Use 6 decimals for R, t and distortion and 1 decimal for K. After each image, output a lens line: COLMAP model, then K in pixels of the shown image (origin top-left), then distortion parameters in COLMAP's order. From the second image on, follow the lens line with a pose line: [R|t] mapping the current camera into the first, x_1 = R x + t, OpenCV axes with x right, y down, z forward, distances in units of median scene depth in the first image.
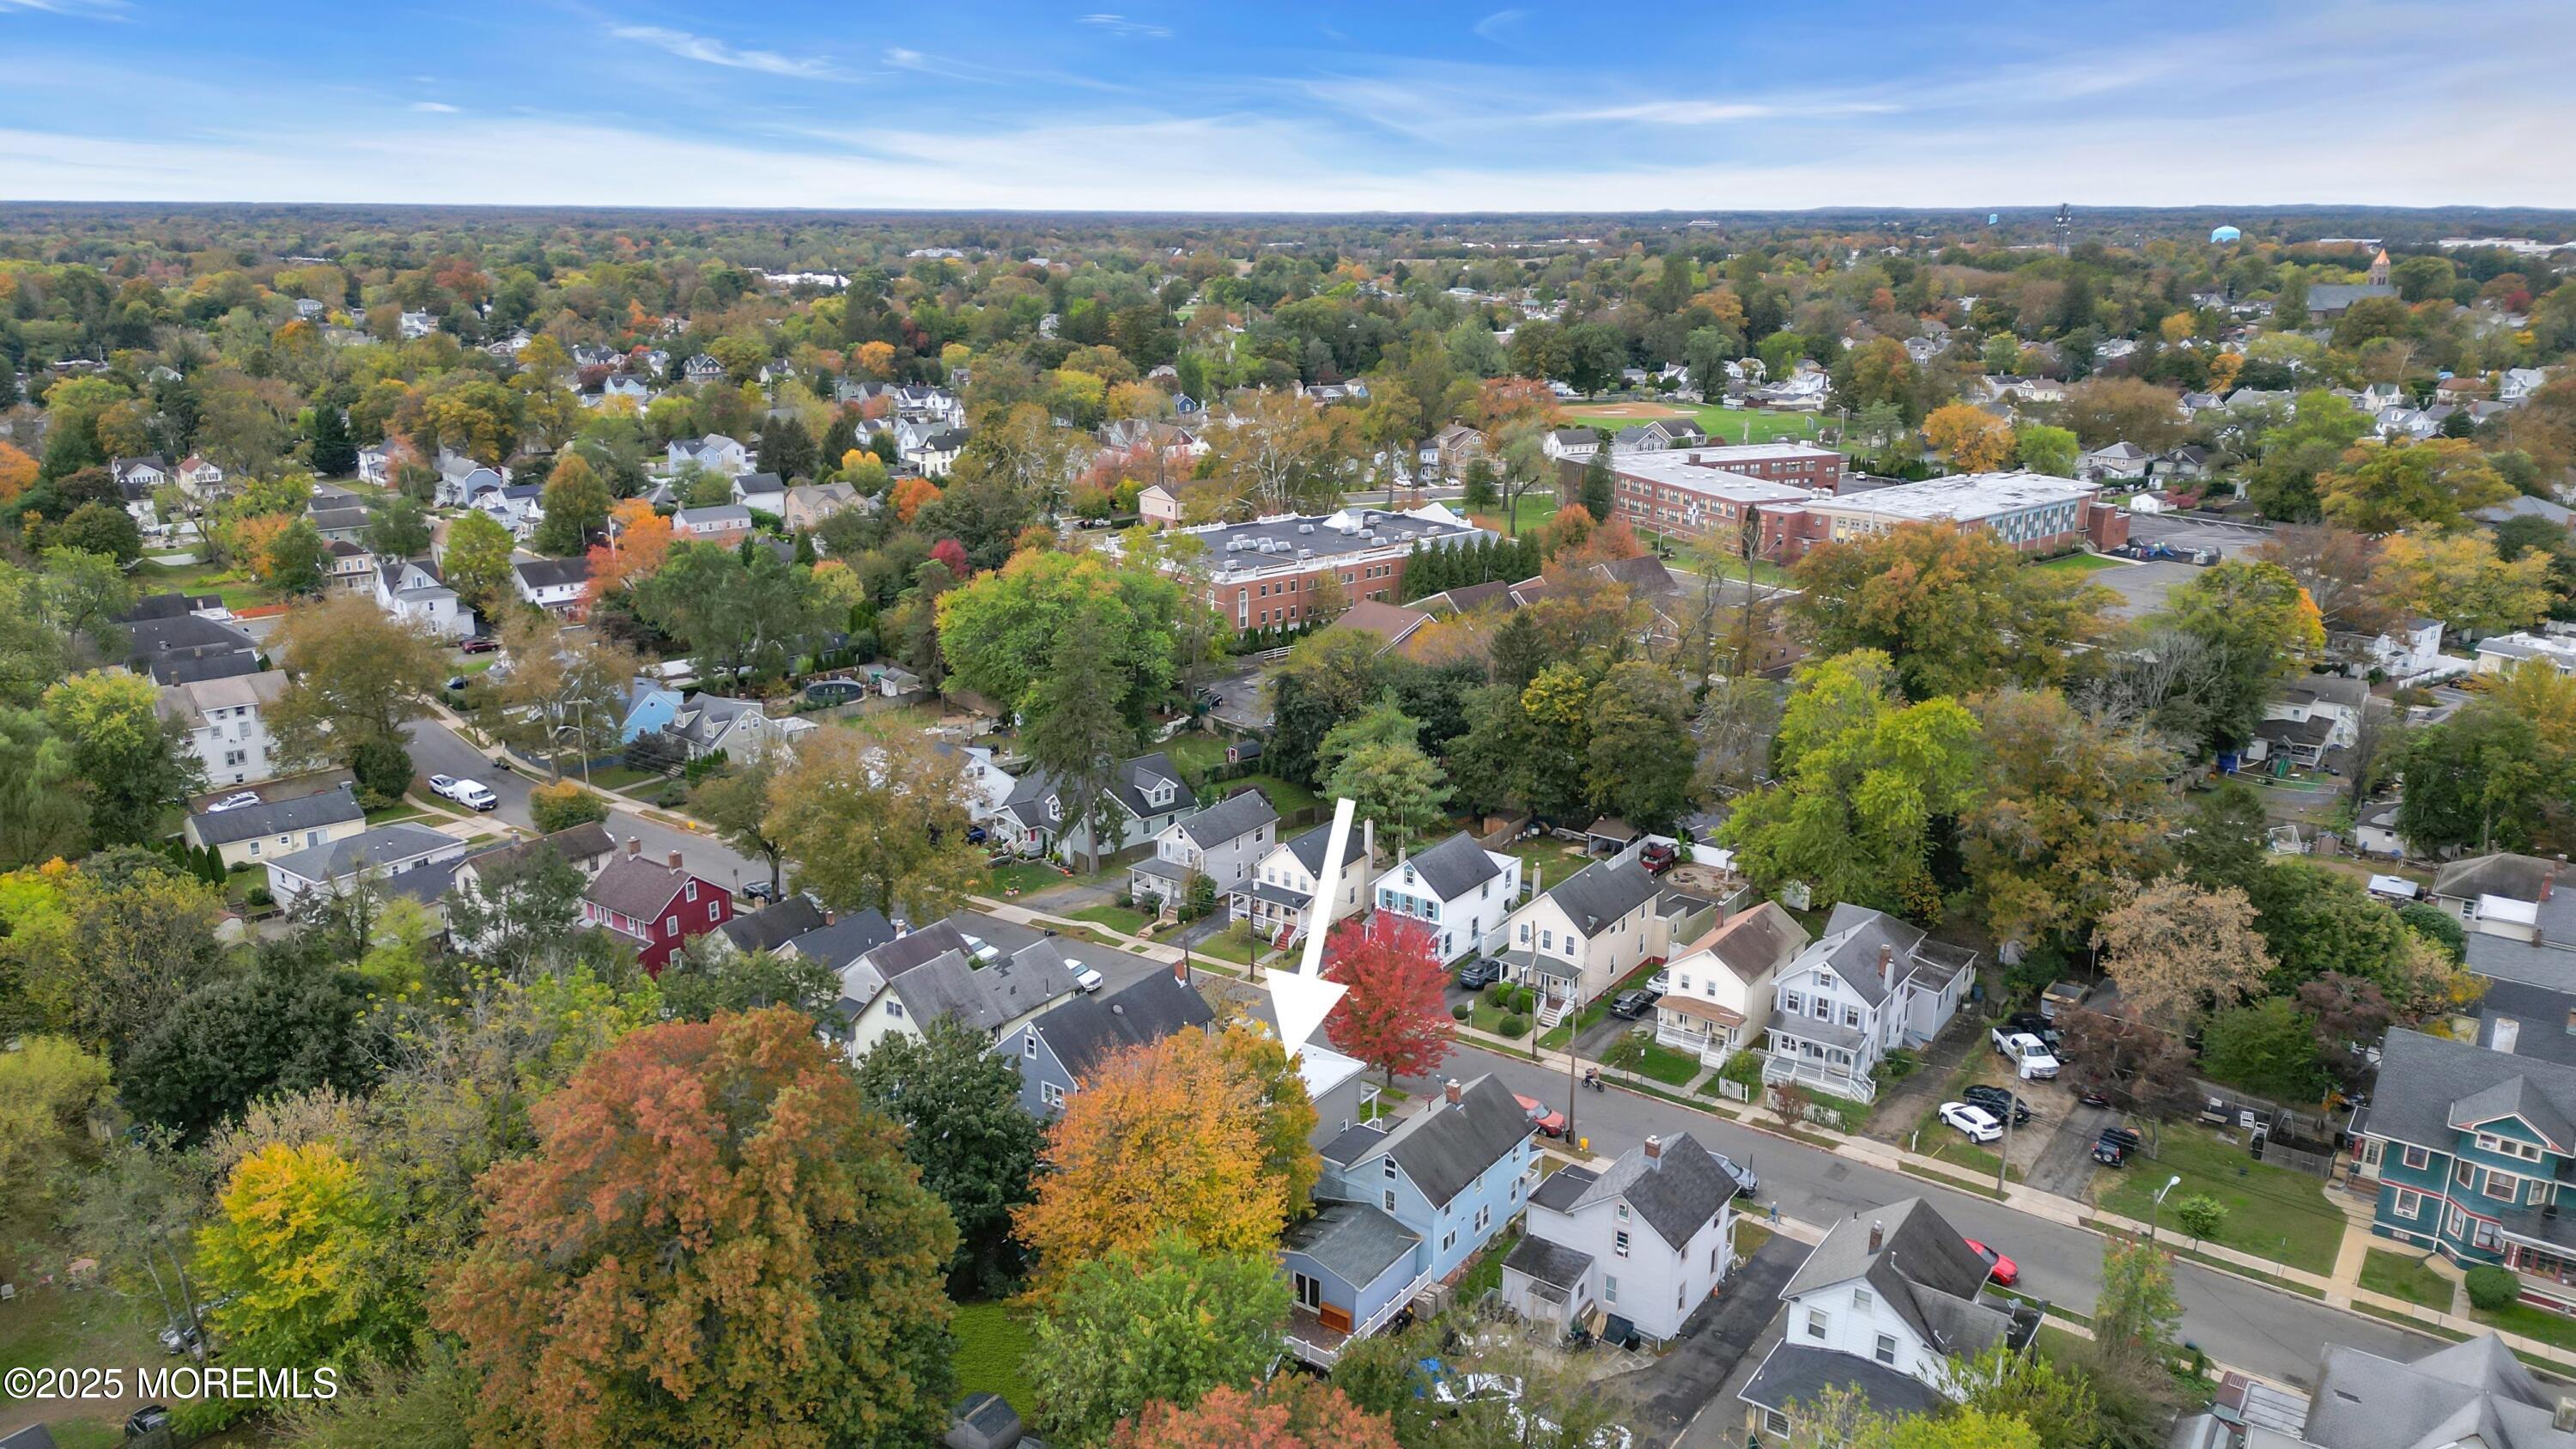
lens RADIAL K [[1760.9, 0, 1304.9], [0, 1760.9, 719.3], [0, 0, 1]] dist [0.030887, -0.010557]
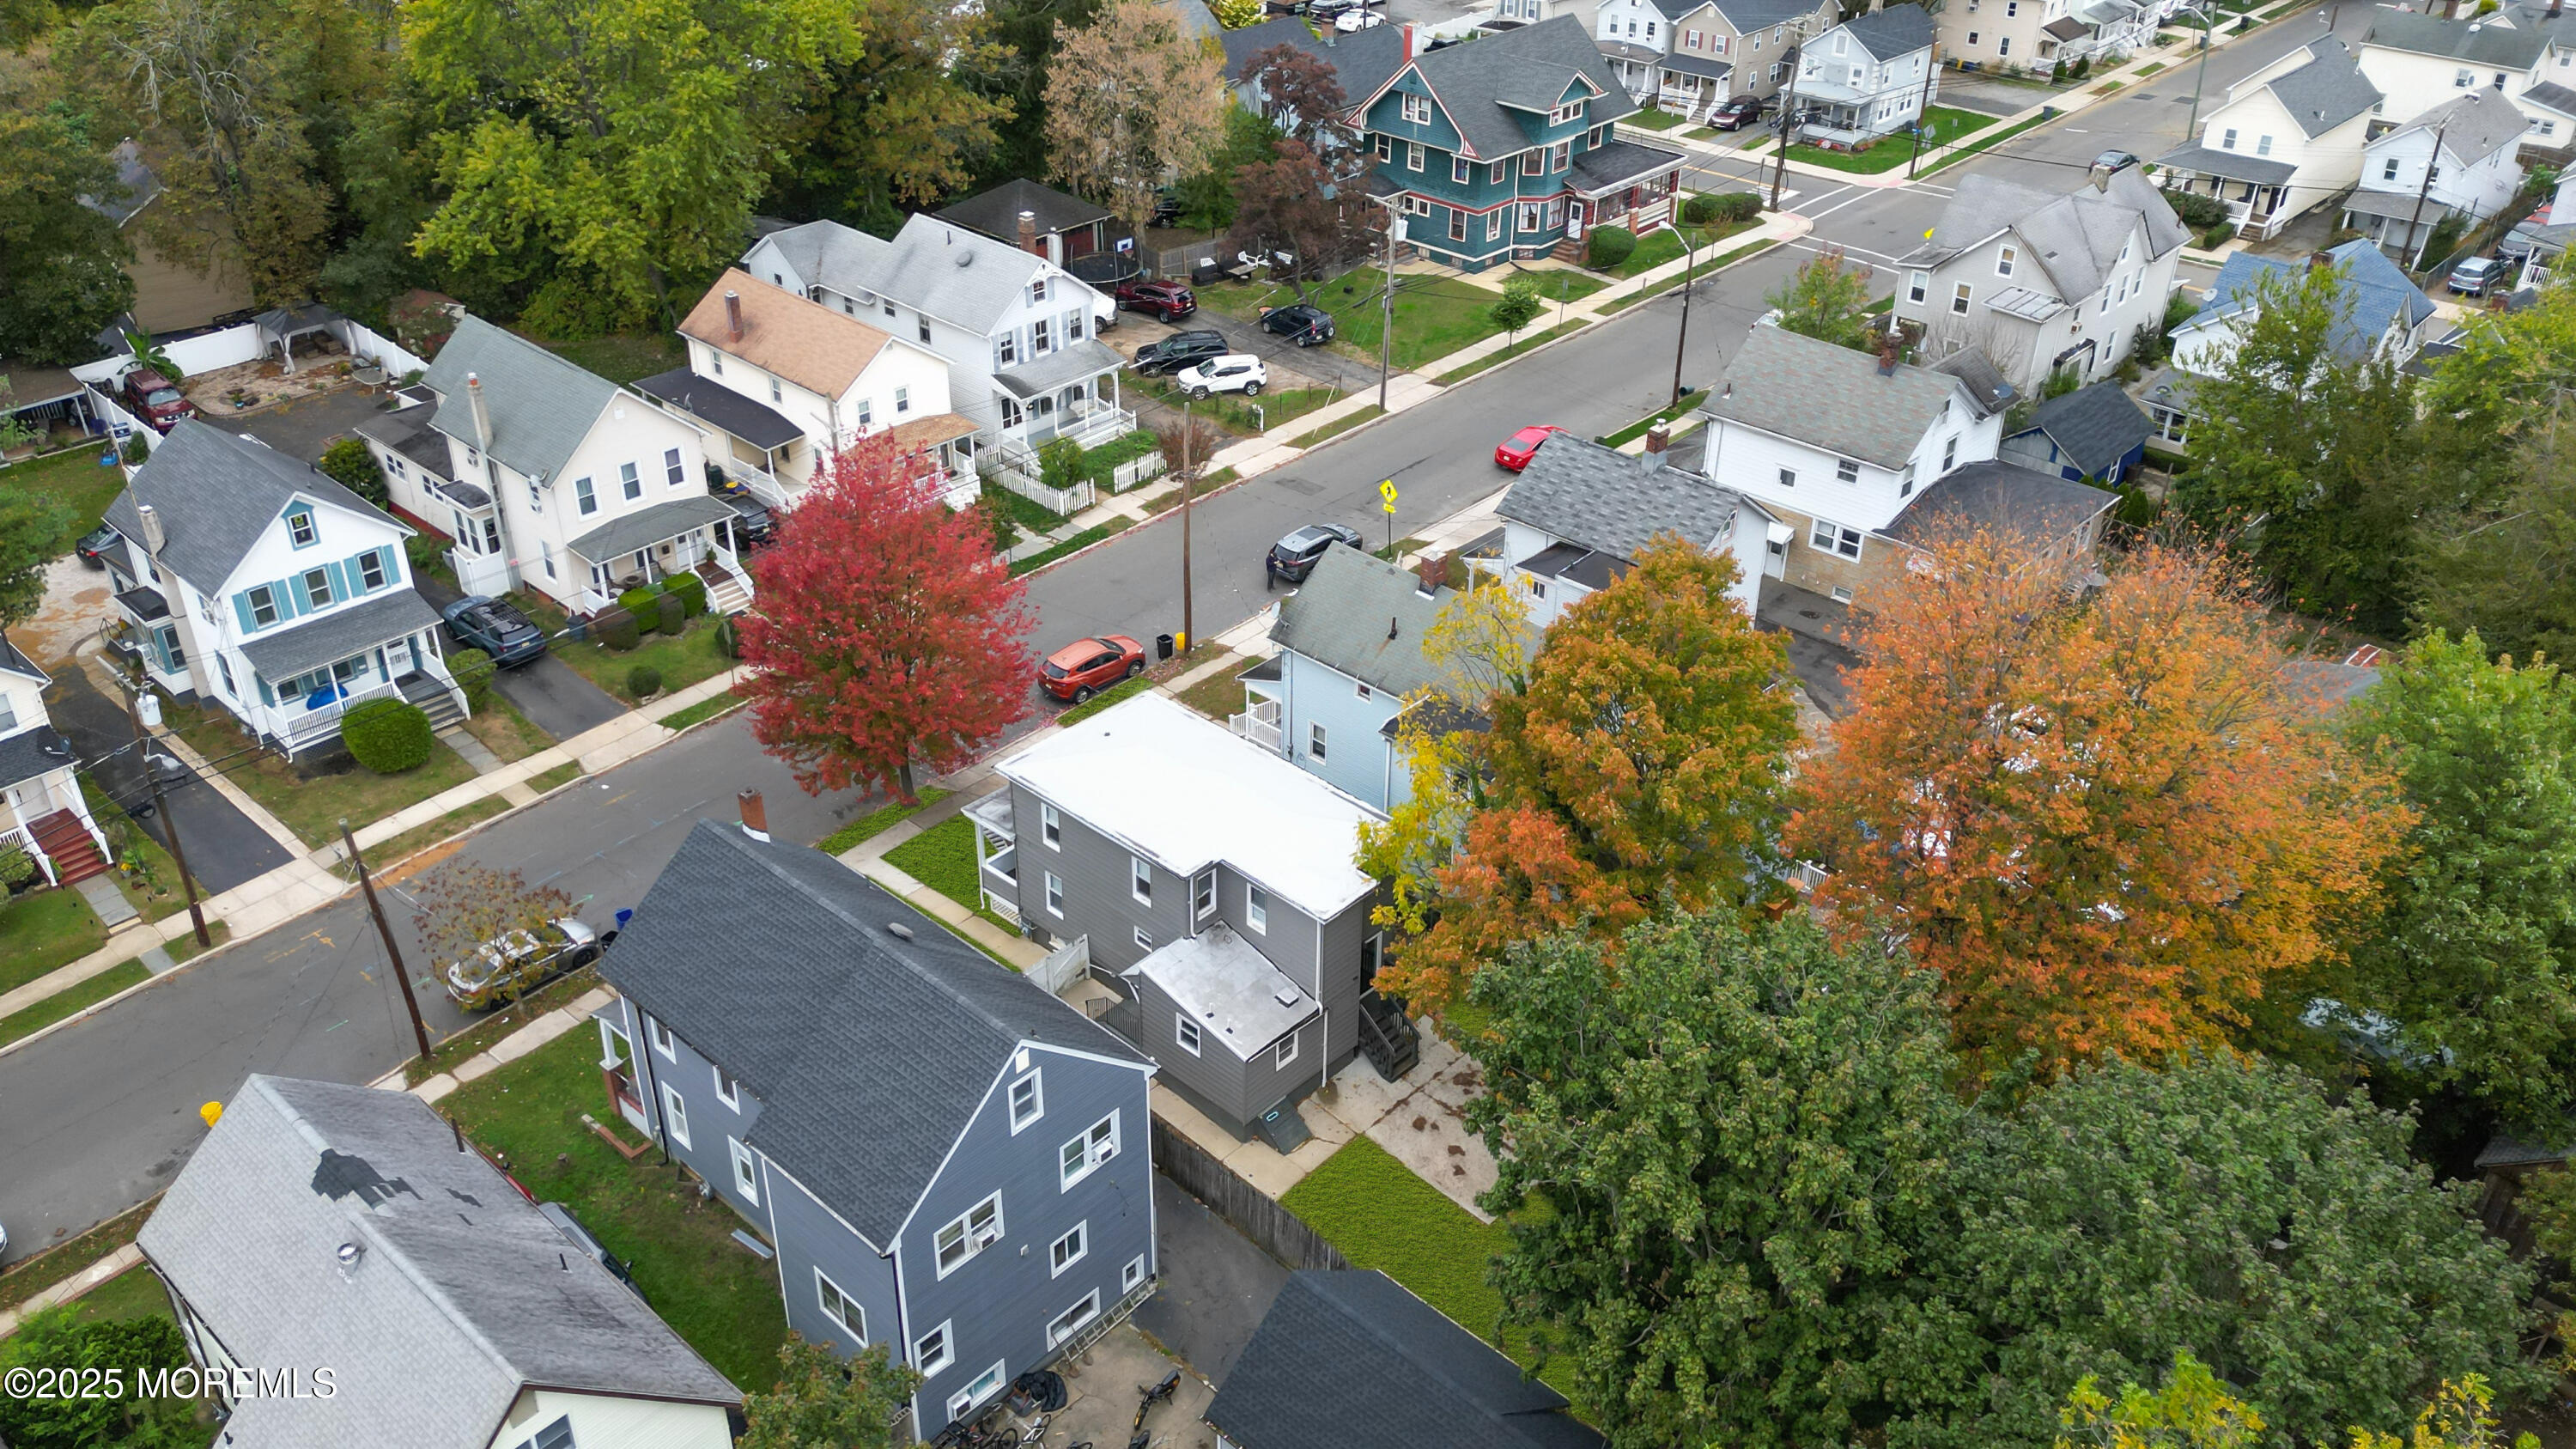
lens RADIAL K [[2021.1, 0, 1275.5], [0, 2021.1, 729.0], [0, 0, 1]] dist [0.065166, -0.040179]
pose [[0.147204, -0.529816, 0.835240, -0.389004], [0.265558, 0.834605, 0.482611, -0.053630], [-0.952791, 0.150762, 0.263554, 0.715080]]
